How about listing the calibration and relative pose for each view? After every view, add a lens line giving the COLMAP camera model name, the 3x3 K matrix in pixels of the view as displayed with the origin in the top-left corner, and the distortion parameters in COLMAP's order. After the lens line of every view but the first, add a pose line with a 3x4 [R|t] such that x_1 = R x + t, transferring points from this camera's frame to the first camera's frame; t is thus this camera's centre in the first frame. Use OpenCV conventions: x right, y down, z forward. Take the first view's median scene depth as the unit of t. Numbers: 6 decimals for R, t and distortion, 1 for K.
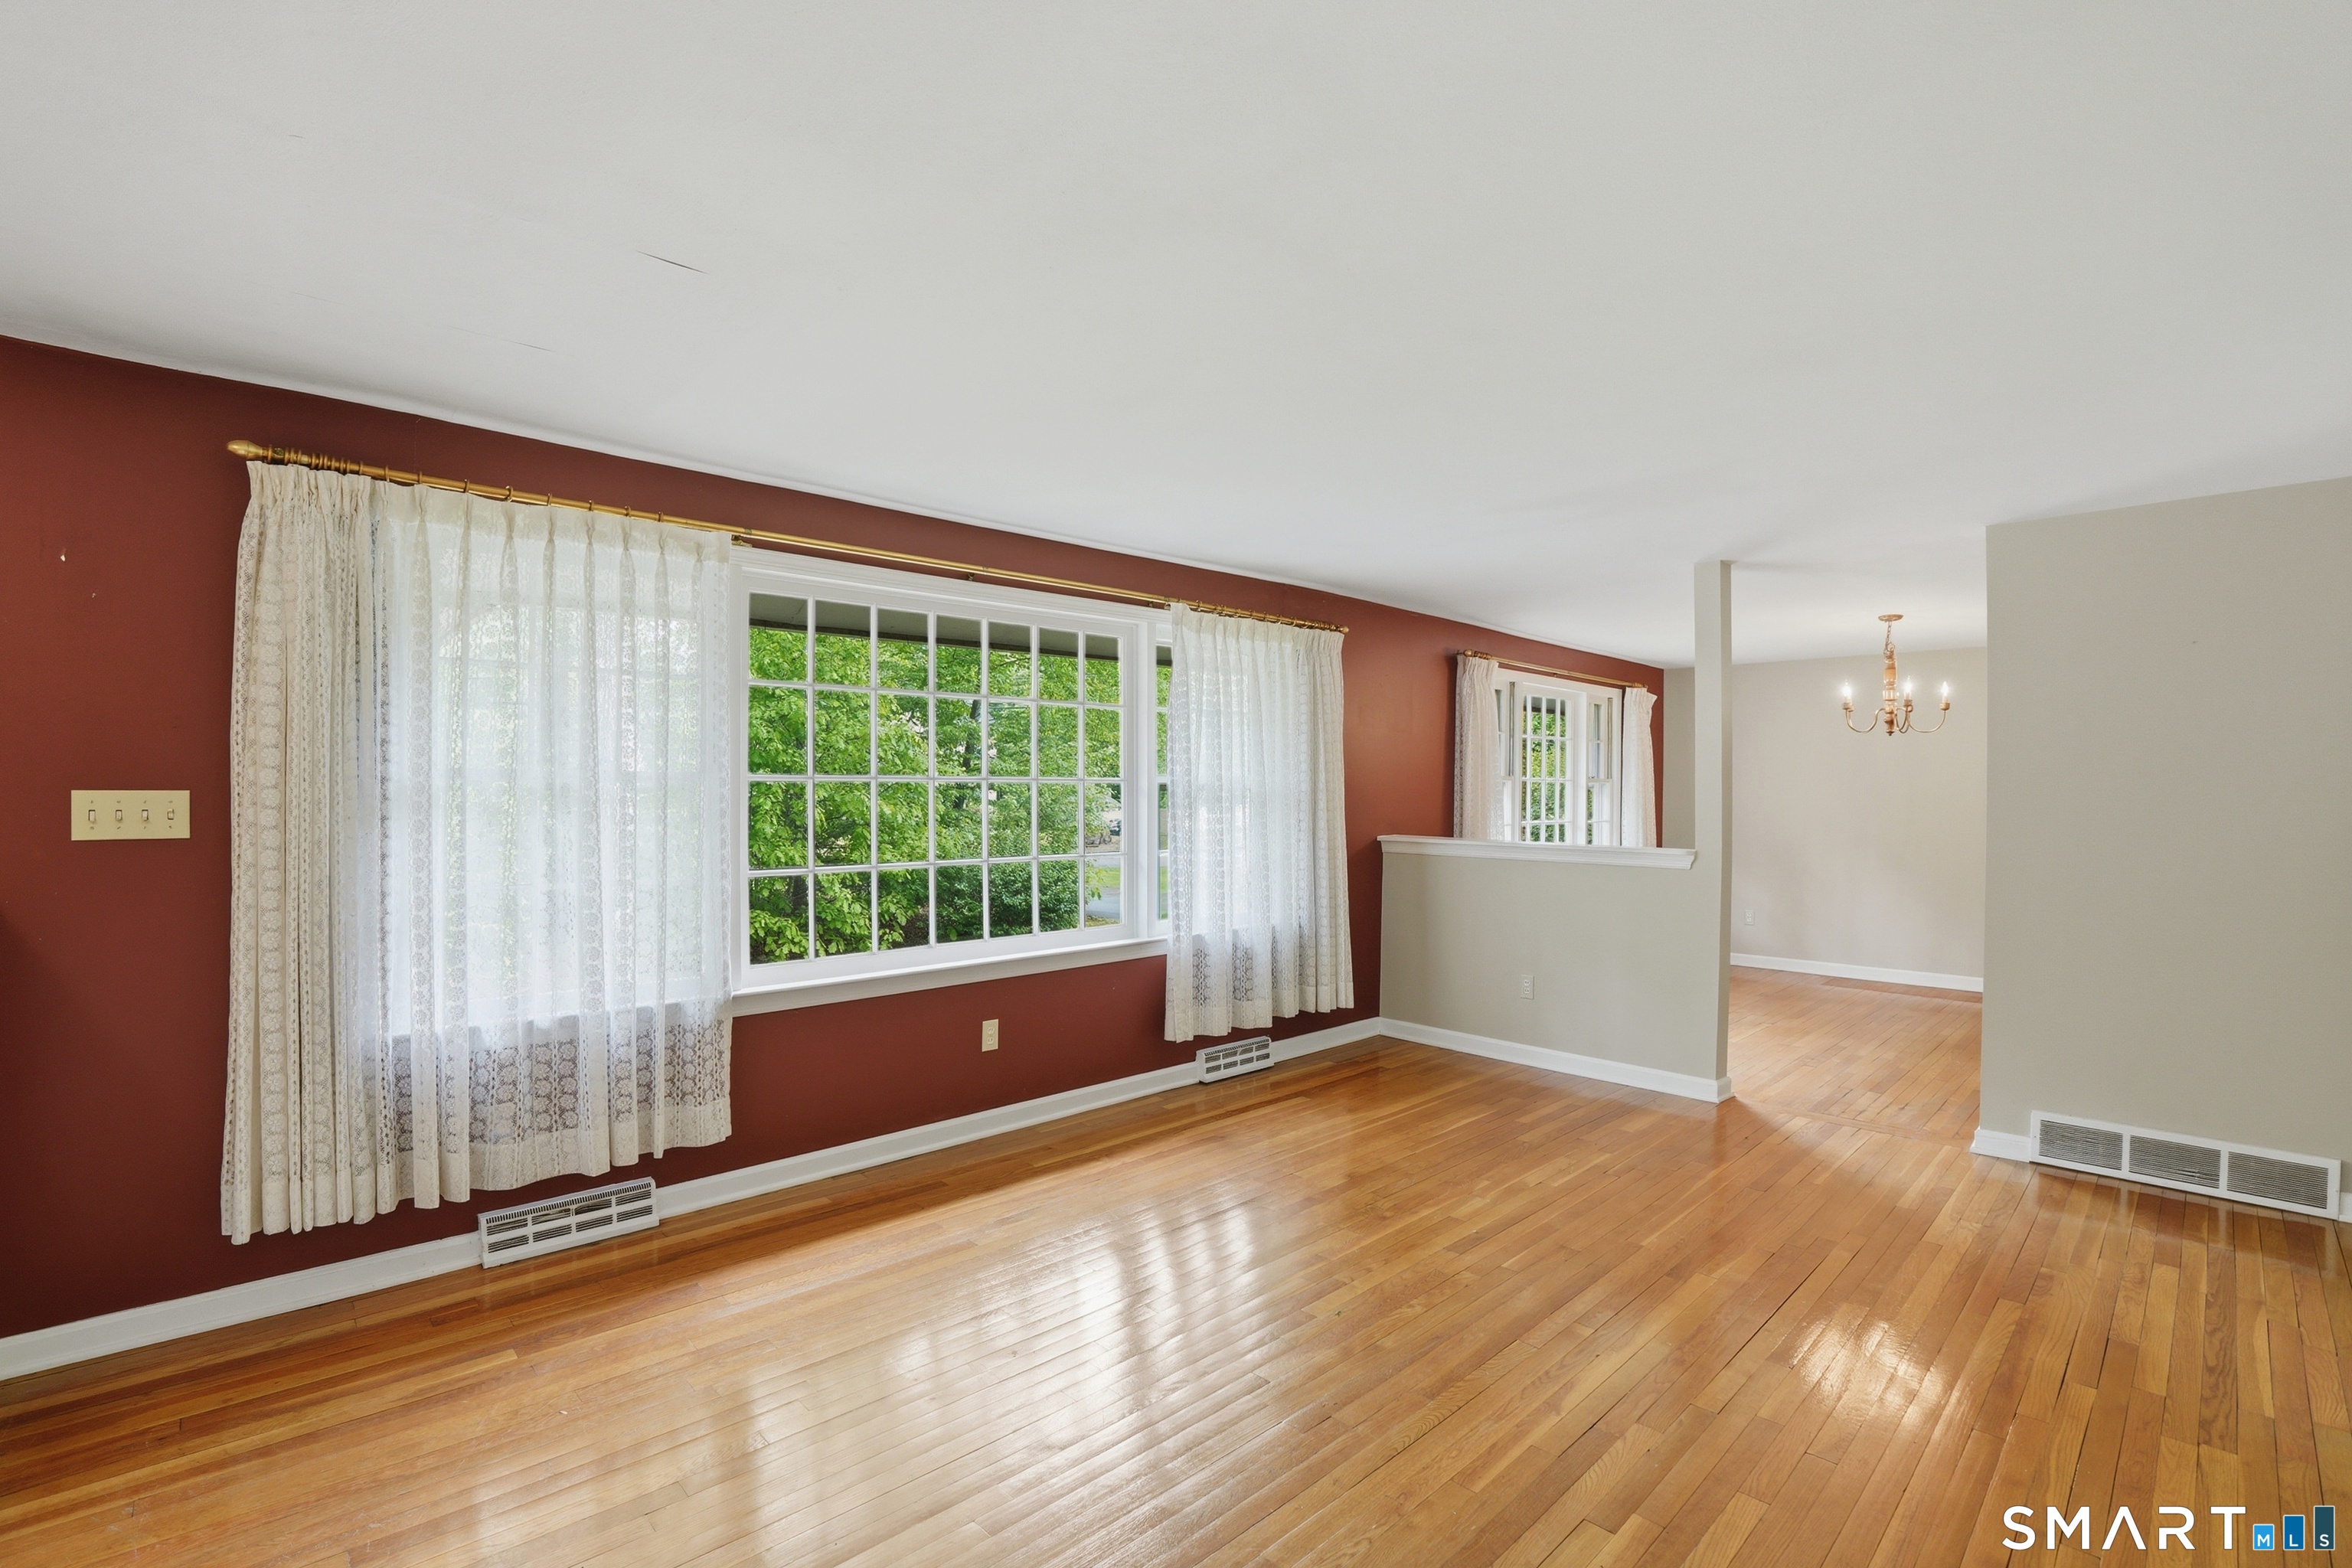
lens RADIAL K [[1072.3, 0, 1194.7], [0, 1072.3, 787.8], [0, 0, 1]] dist [-0.056188, 0.005535]
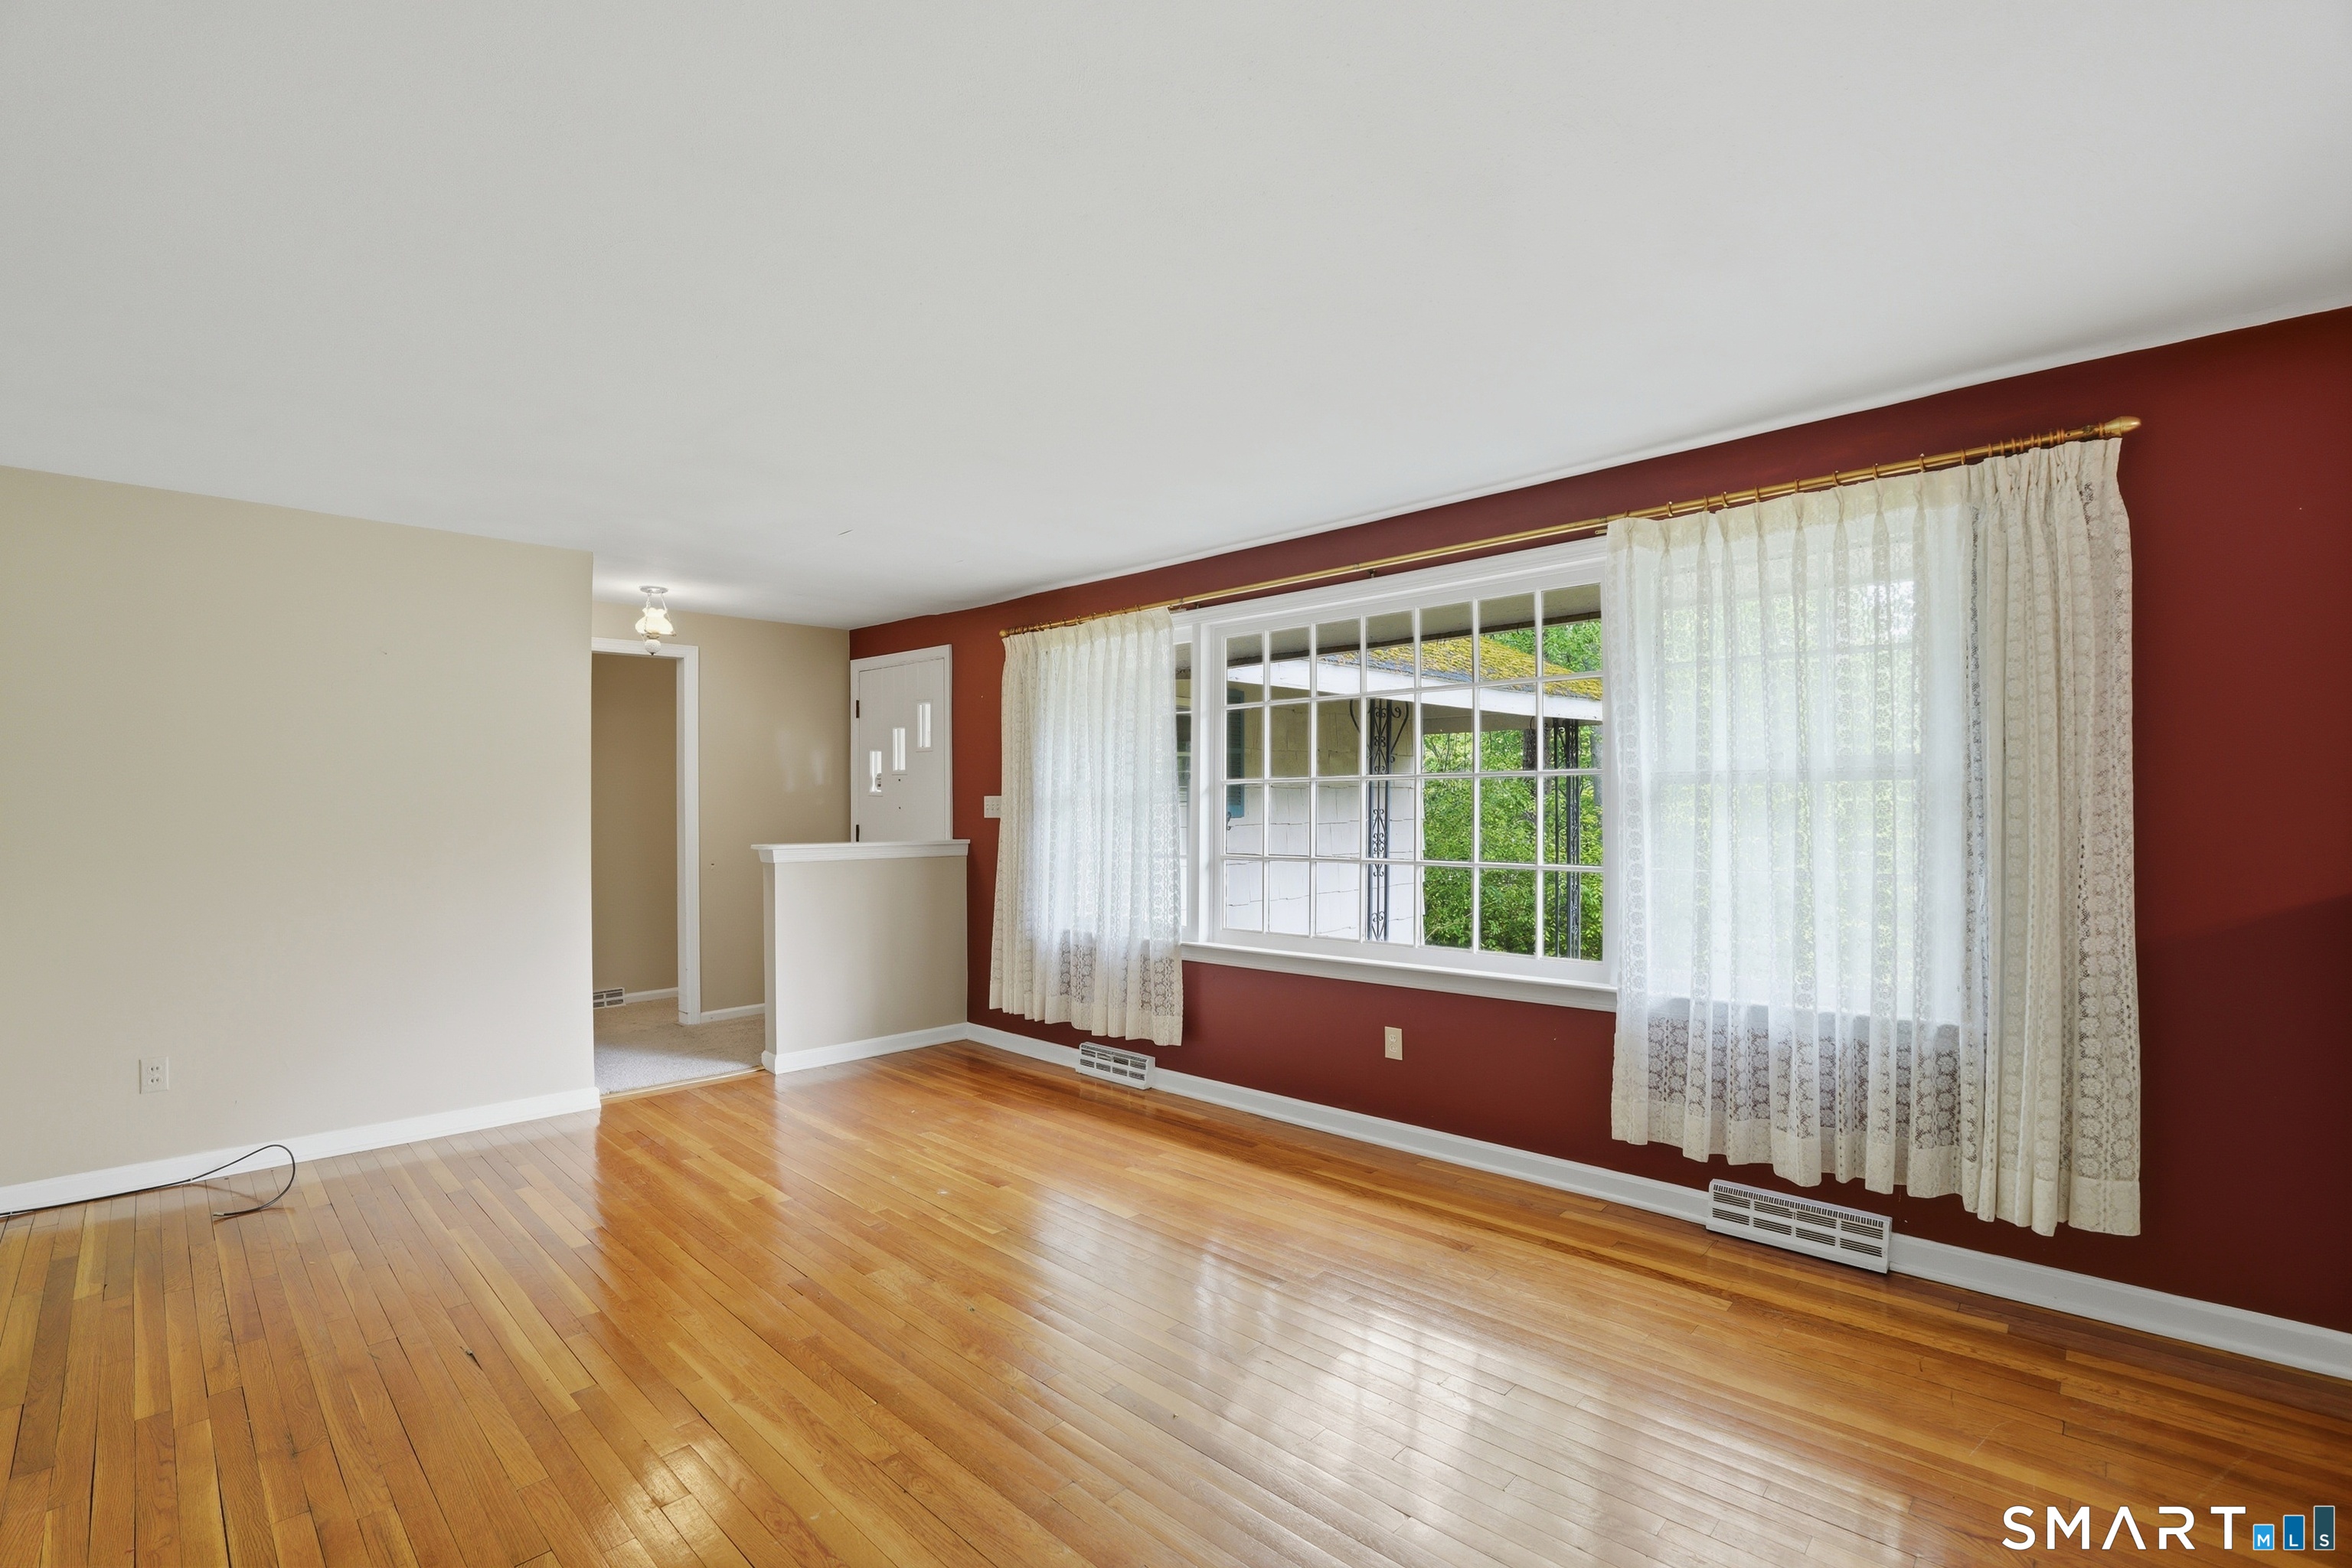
lens RADIAL K [[1072.3, 0, 1131.8], [0, 1072.3, 766.1], [0, 0, 1]] dist [-0.056188, 0.005535]
pose [[0.005082, -0.027650, -0.999605, 0.688170], [0.017922, 0.999460, -0.027555, 0.003973], [0.999826, -0.017775, 0.005574, 0.679459]]
